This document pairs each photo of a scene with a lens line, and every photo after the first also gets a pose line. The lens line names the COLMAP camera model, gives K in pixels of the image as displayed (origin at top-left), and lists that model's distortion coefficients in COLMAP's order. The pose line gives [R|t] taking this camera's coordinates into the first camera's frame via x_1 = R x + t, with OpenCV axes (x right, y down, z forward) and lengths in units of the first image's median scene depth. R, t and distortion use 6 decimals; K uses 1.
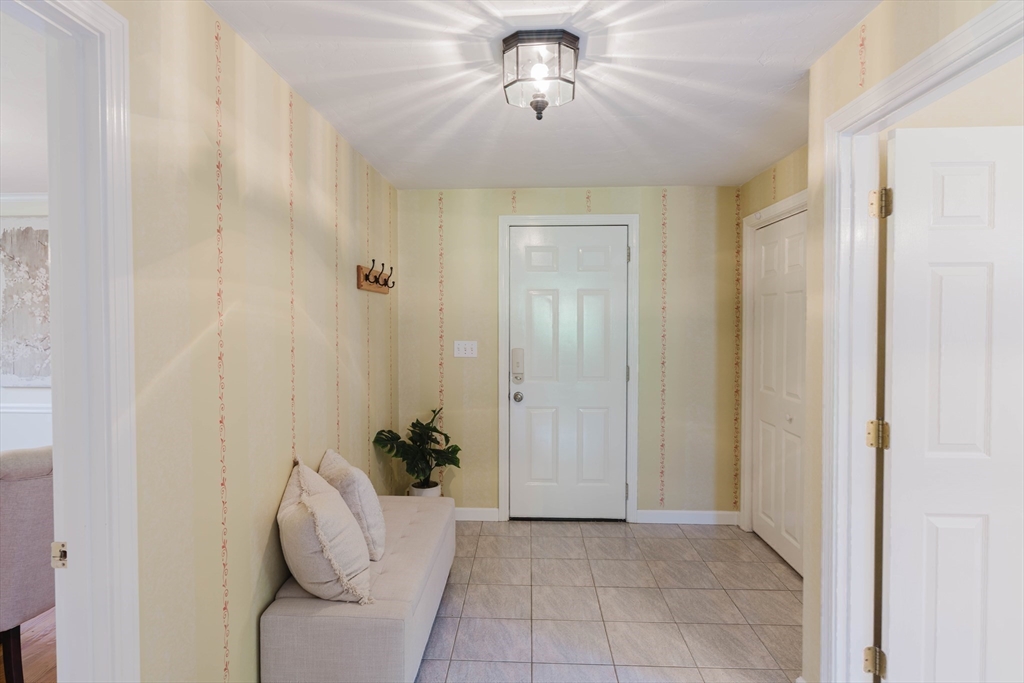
lens RADIAL K [[539.2, 0, 509.9], [0, 539.2, 337.5], [0, 0, 1]] dist [-0.002411, -0.000512]
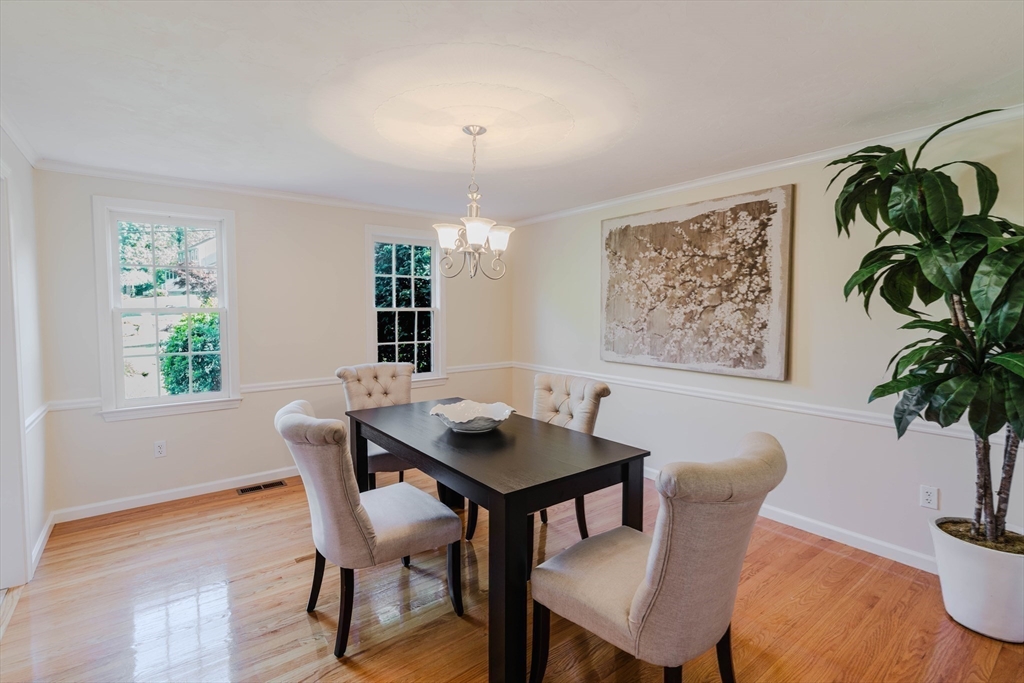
lens RADIAL K [[476.5, 0, 508.8], [0, 476.5, 336.4], [0, 0, 1]] dist [-0.002581, 0.002412]
pose [[0.633081, 0.046308, -0.772699, -0.254633], [-0.020625, 0.998864, 0.042963, -0.005244], [0.773811, -0.011262, 0.633317, 0.151893]]
